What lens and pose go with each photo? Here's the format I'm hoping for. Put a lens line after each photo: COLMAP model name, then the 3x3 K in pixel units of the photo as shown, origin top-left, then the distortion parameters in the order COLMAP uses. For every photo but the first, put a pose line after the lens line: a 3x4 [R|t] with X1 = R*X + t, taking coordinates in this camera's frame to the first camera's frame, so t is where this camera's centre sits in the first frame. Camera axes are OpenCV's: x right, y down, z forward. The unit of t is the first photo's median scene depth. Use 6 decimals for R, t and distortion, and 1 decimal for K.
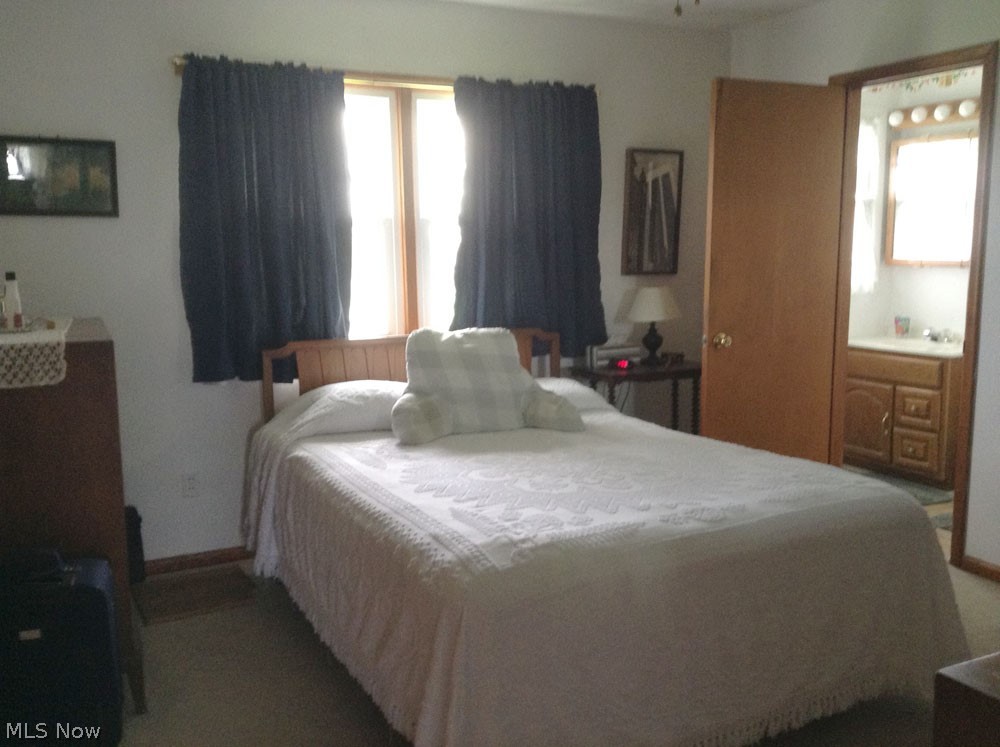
lens RADIAL K [[921.9, 0, 499.6], [0, 921.9, 374.3], [0, 0, 1]] dist [0.038321, 0.000000]
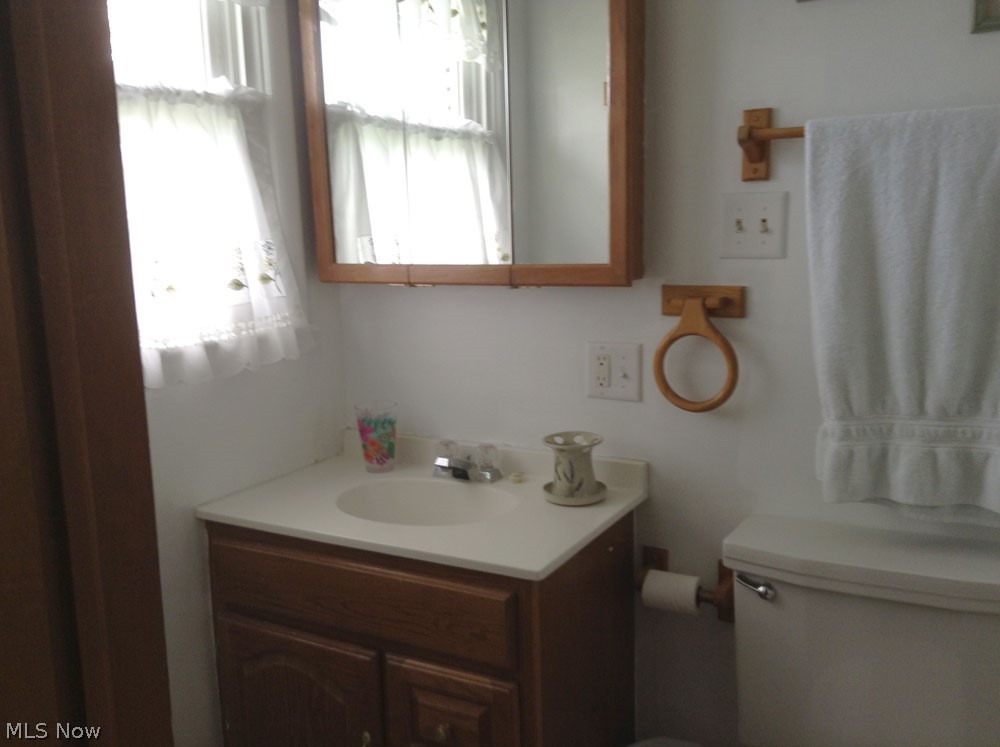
lens RADIAL K [[921.9, 0, 501.0], [0, 921.9, 373.7], [0, 0, 1]] dist [0.038321, 0.000000]
pose [[0.840758, -0.101238, 0.531862, 0.292827], [0.094331, 0.994728, 0.040225, -0.093191], [-0.533131, 0.016351, 0.845875, 0.688337]]
